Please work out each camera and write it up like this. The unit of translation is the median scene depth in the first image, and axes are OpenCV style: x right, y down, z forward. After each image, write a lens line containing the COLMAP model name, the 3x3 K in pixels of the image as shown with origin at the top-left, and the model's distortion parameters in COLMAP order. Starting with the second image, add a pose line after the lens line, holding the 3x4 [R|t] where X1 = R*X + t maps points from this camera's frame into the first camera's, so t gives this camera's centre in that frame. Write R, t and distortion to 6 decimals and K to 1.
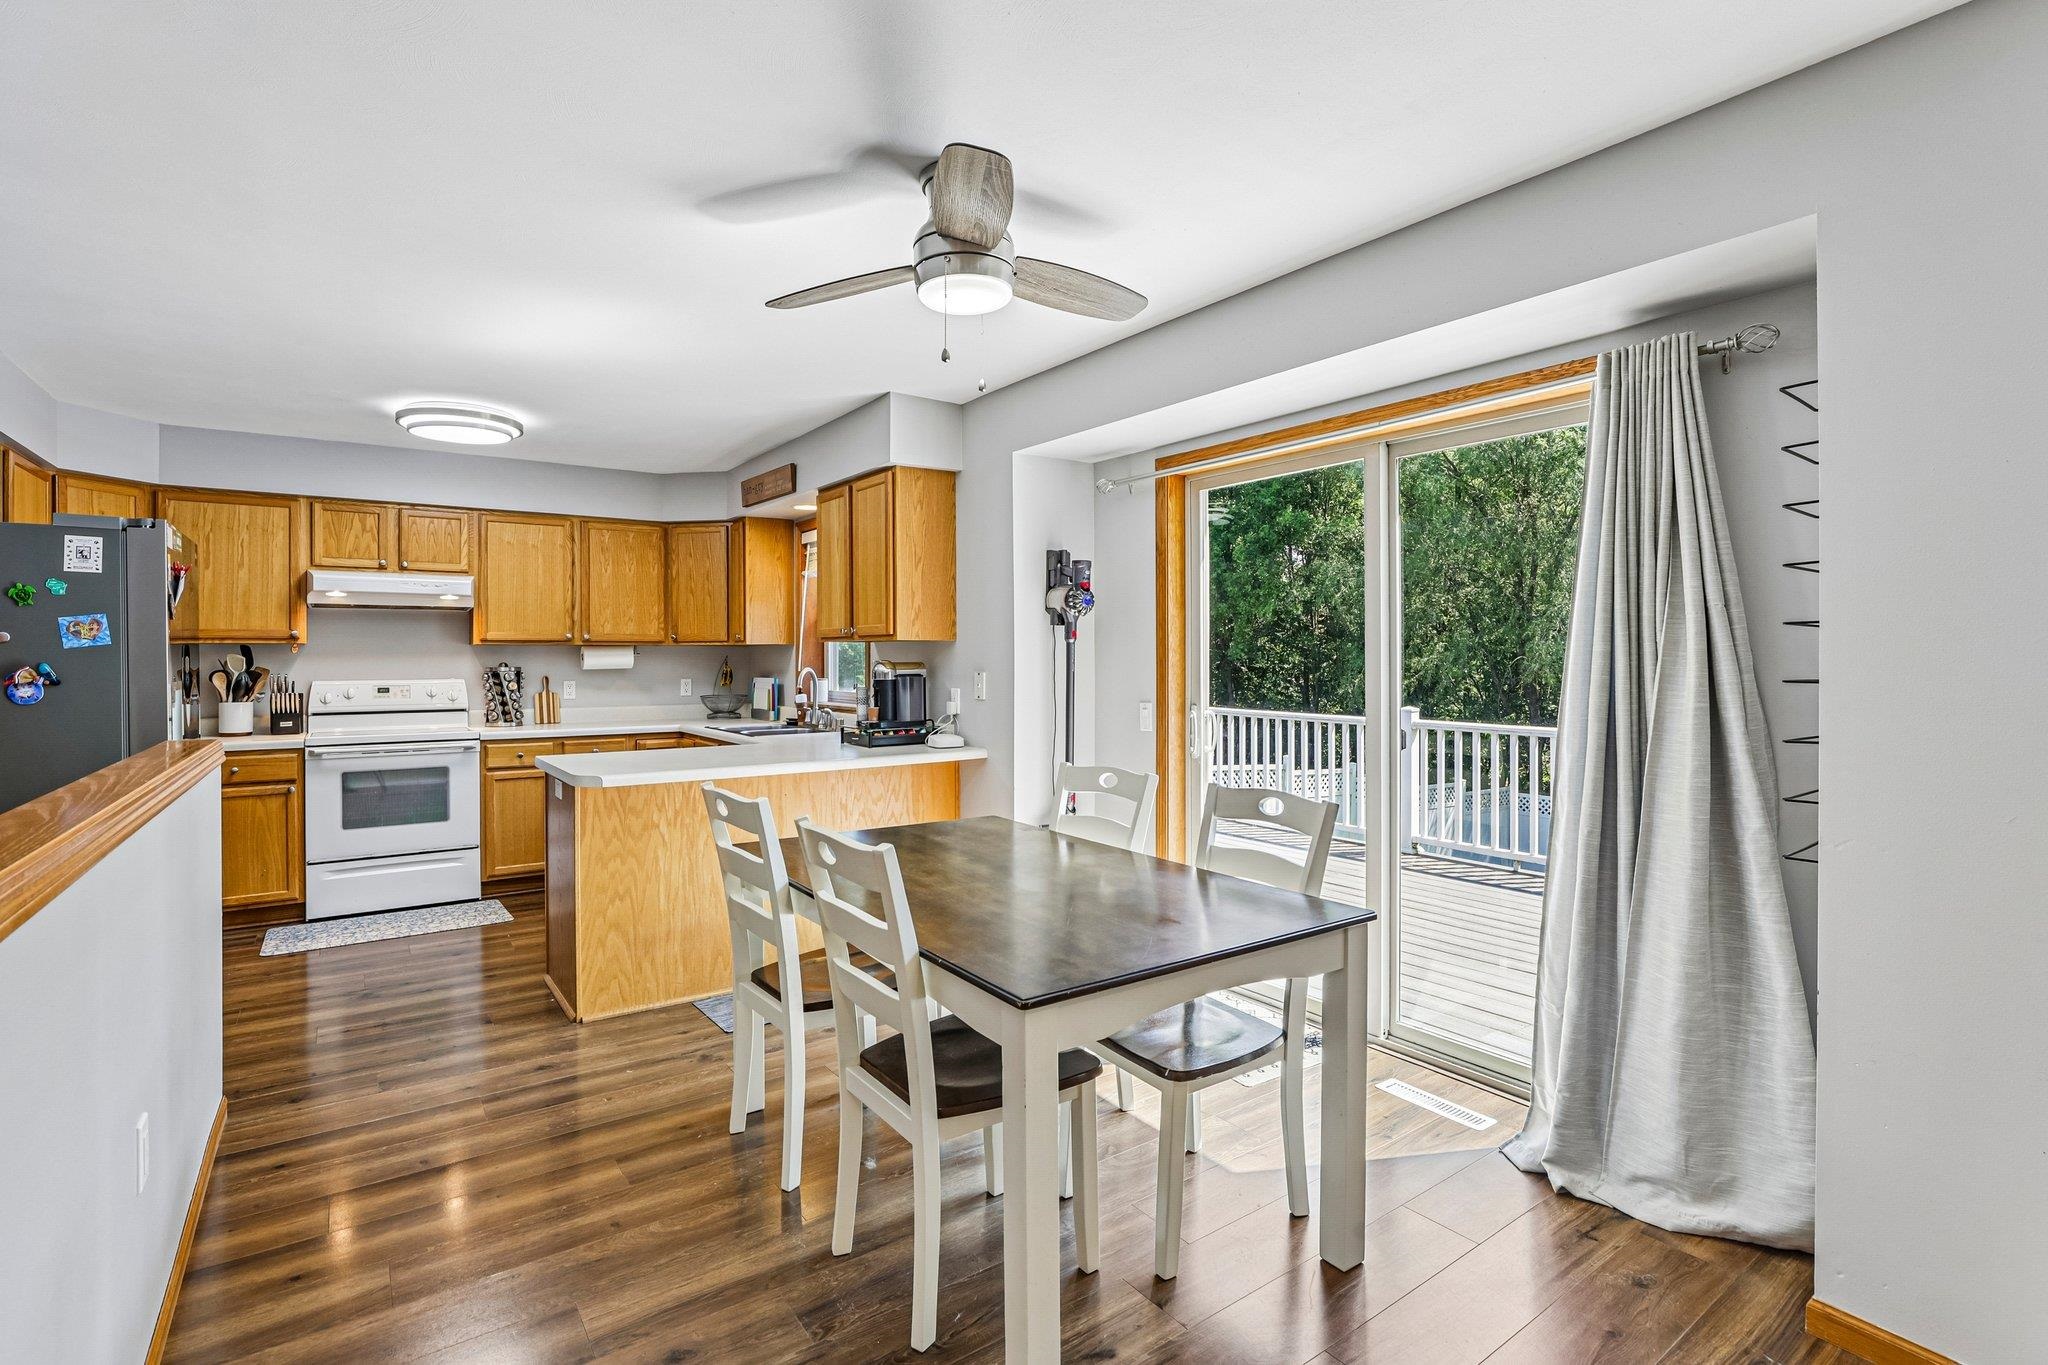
lens RADIAL K [[965.2, 0, 1038.0], [0, 965.2, 678.1], [0, 0, 1]] dist [-0.034546, 0.011786]
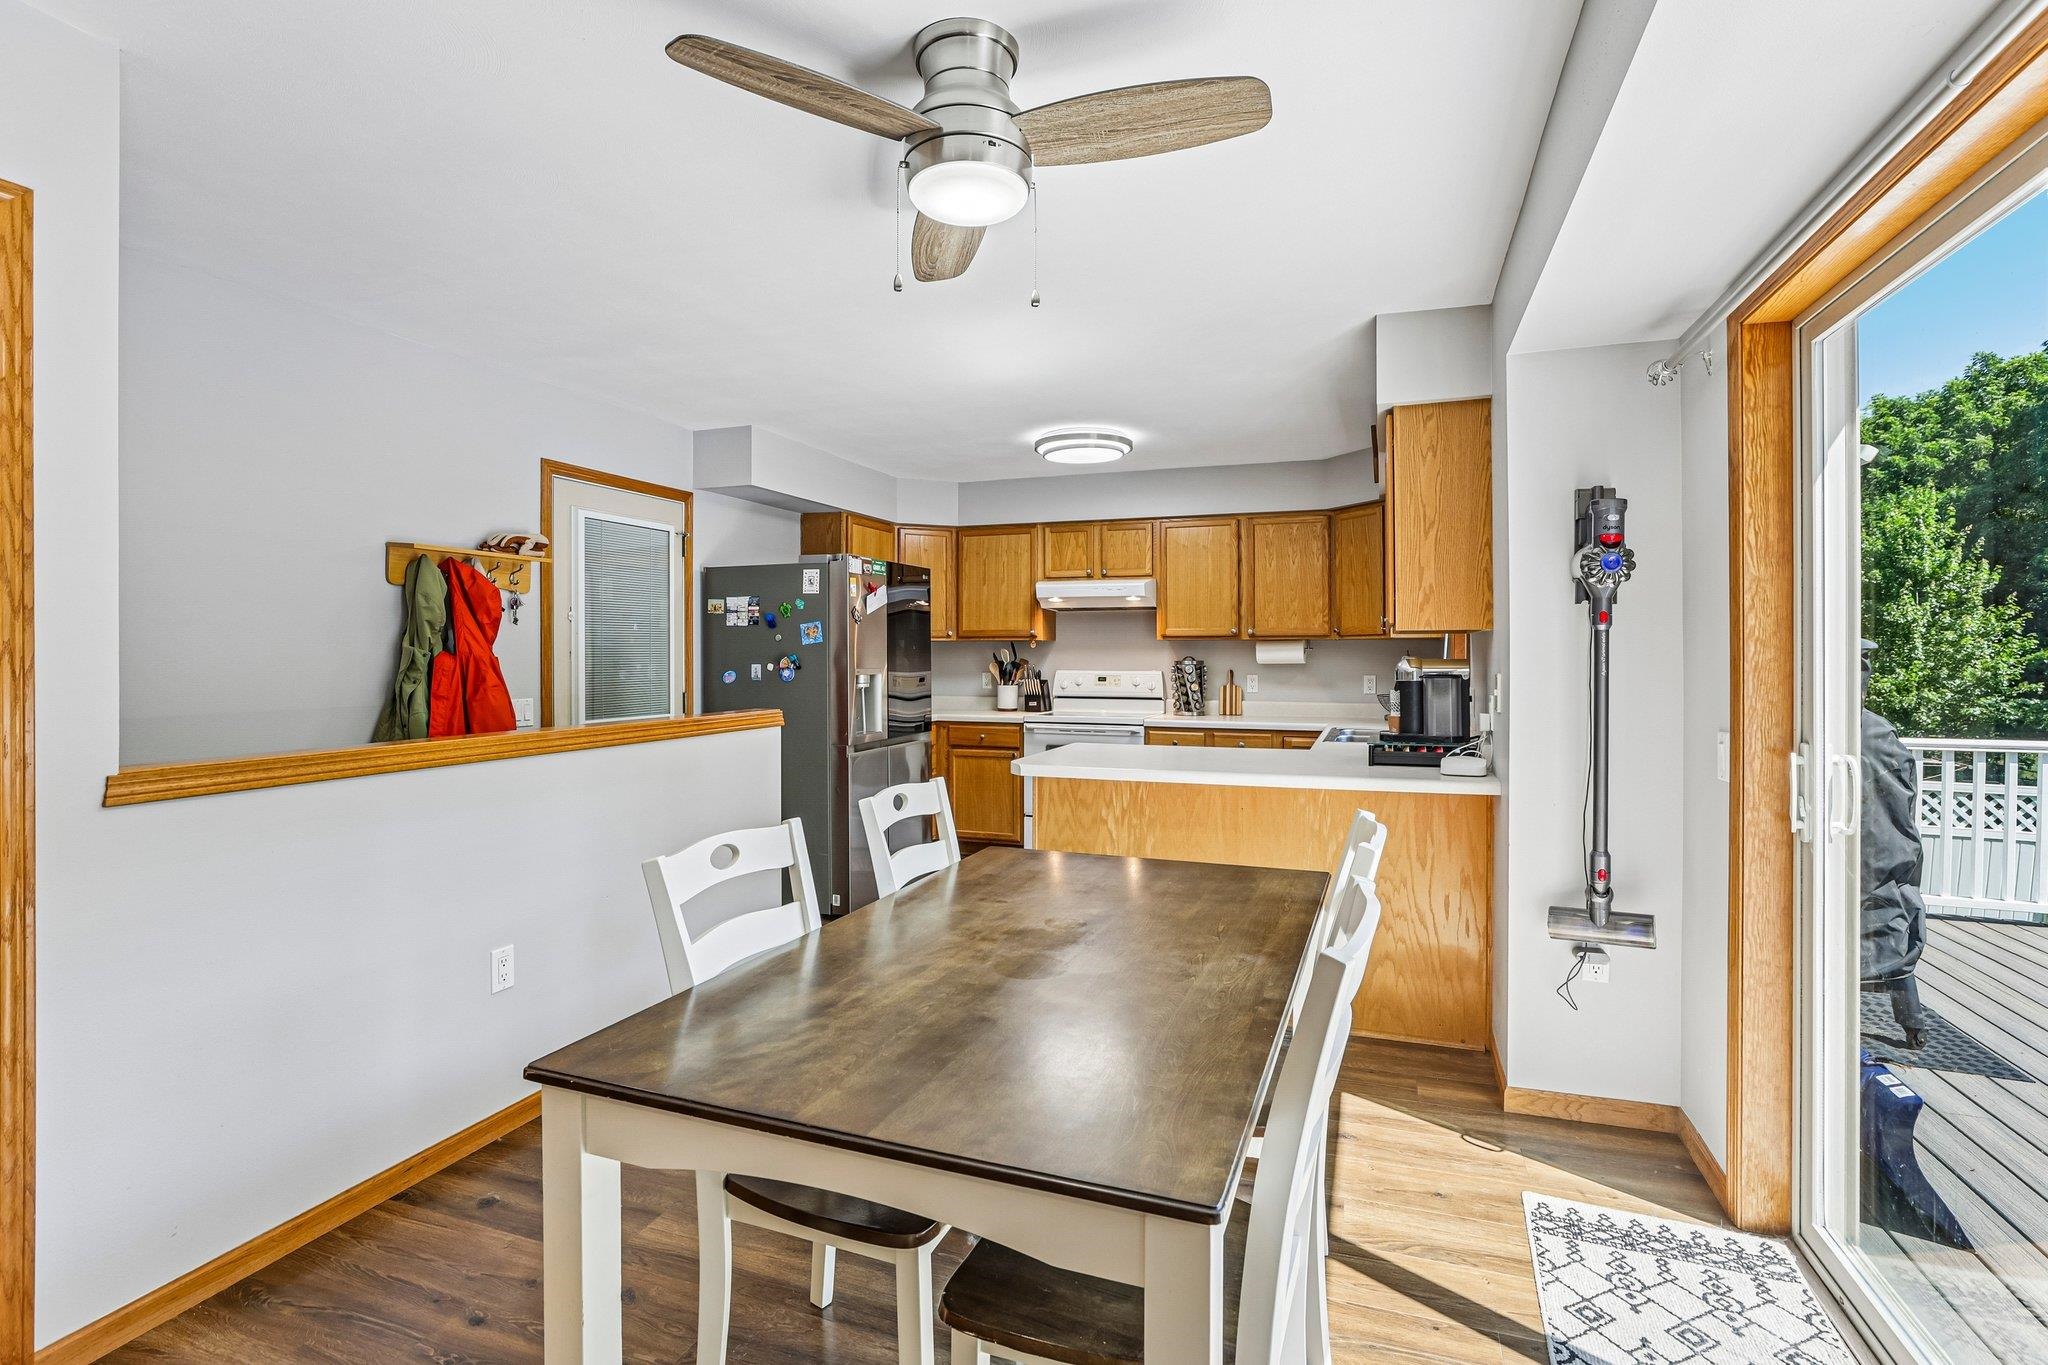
lens RADIAL K [[965.2, 0, 1041.7], [0, 965.2, 661.9], [0, 0, 1]] dist [-0.034546, 0.011786]
pose [[0.562268, 0.010295, -0.826891, 0.298732], [-0.020233, 0.999794, -0.001310, -0.006441], [0.826707, 0.017467, 0.562361, 0.294841]]
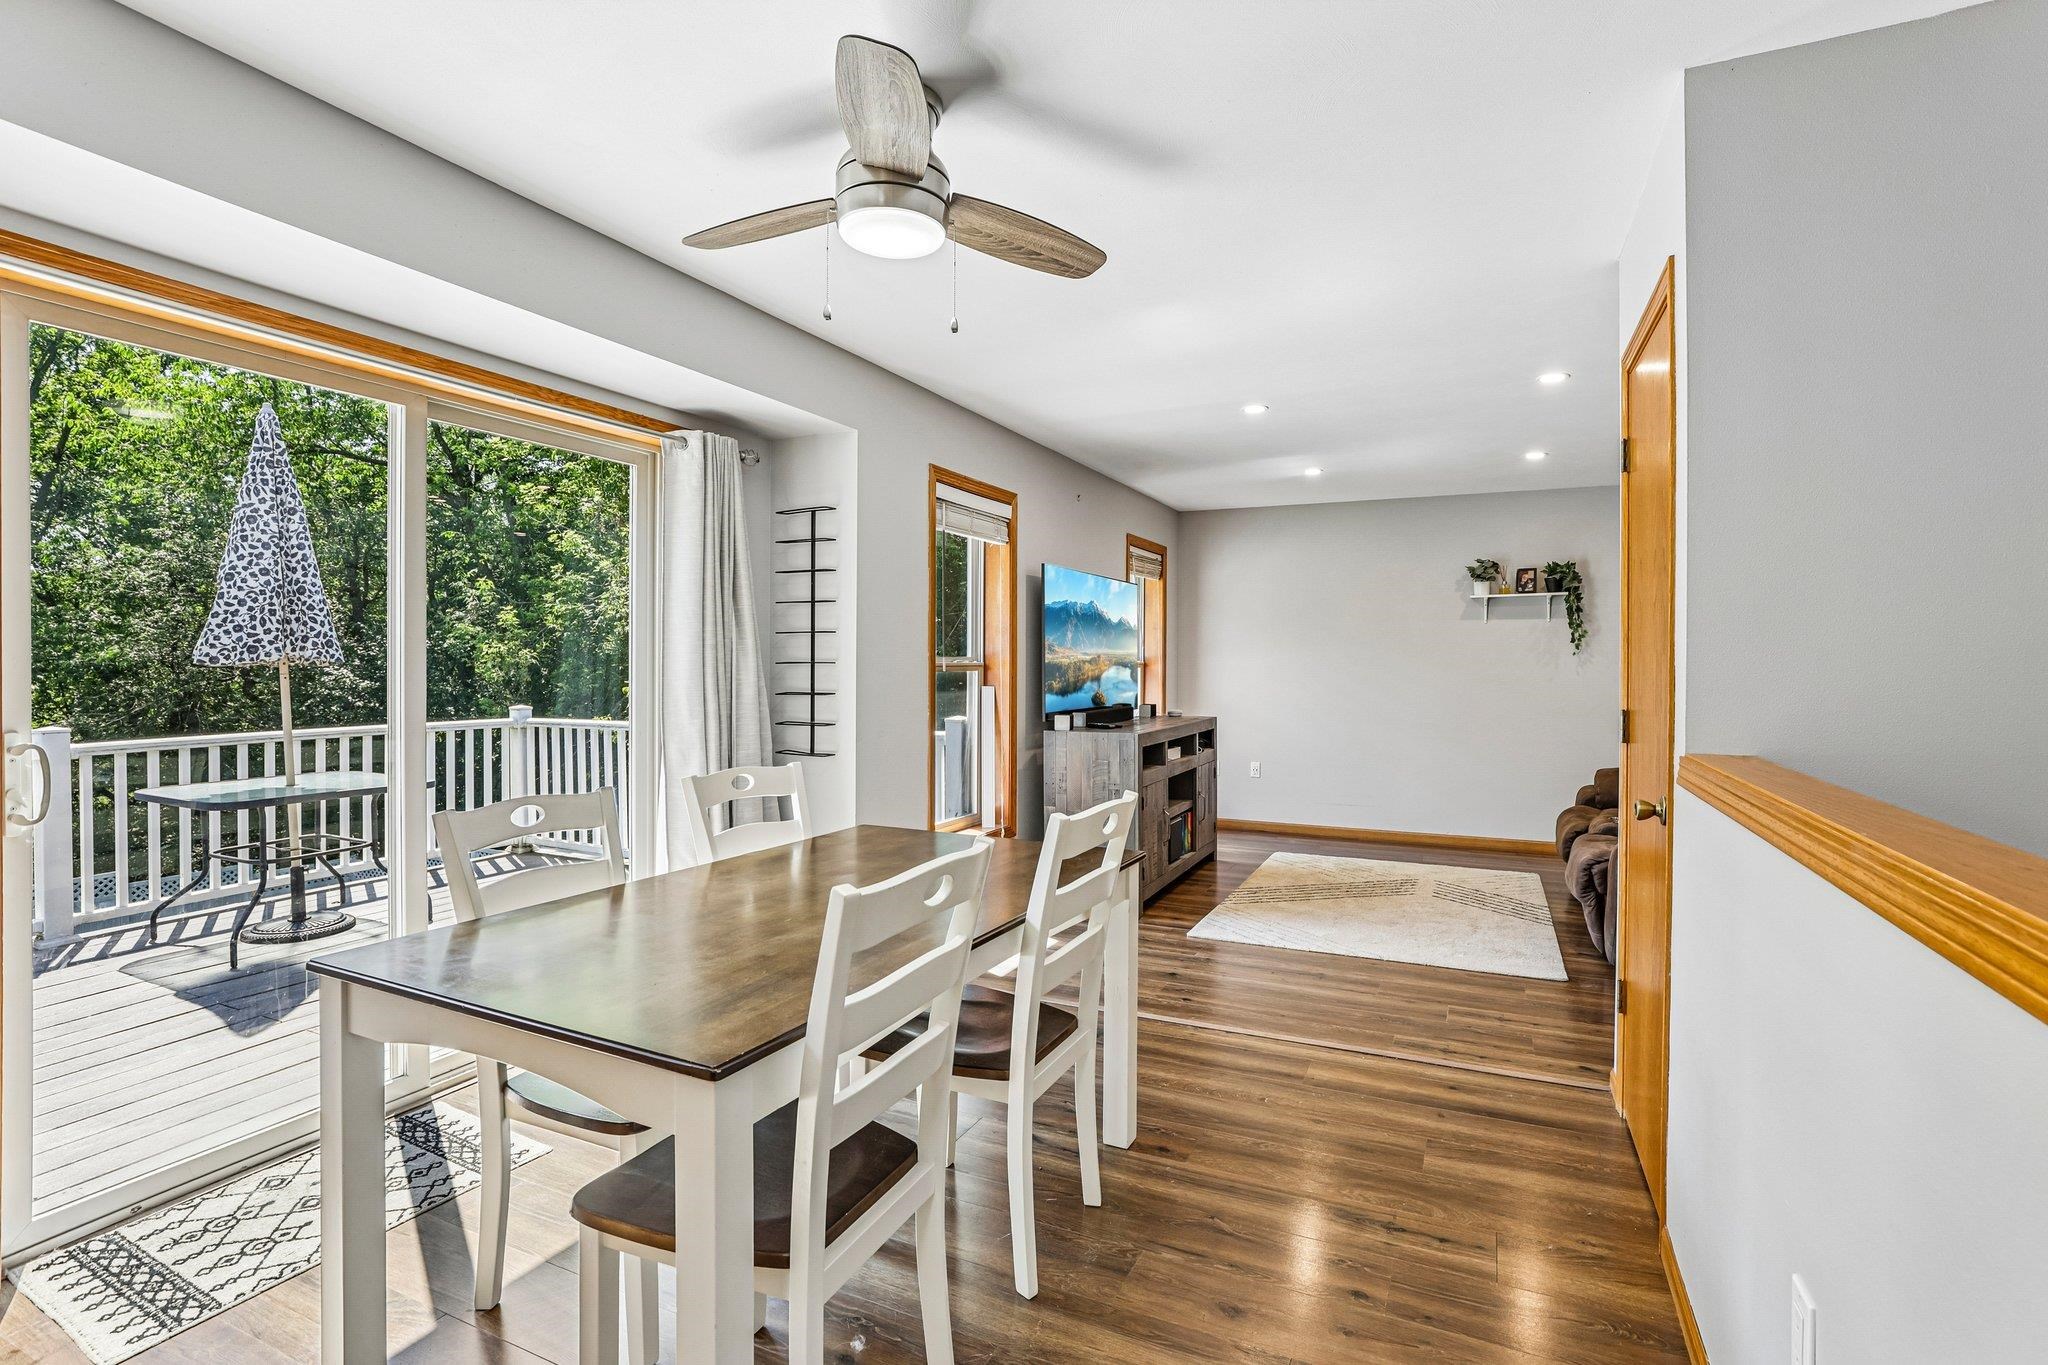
lens RADIAL K [[965.2, 0, 1025.9], [0, 965.2, 652.7], [0, 0, 1]] dist [-0.034546, 0.011786]
pose [[-0.472745, 0.016904, 0.881037, -0.457518], [0.021036, 0.999748, -0.007894, 0.003650], [-0.880948, 0.014801, -0.472981, 0.646368]]
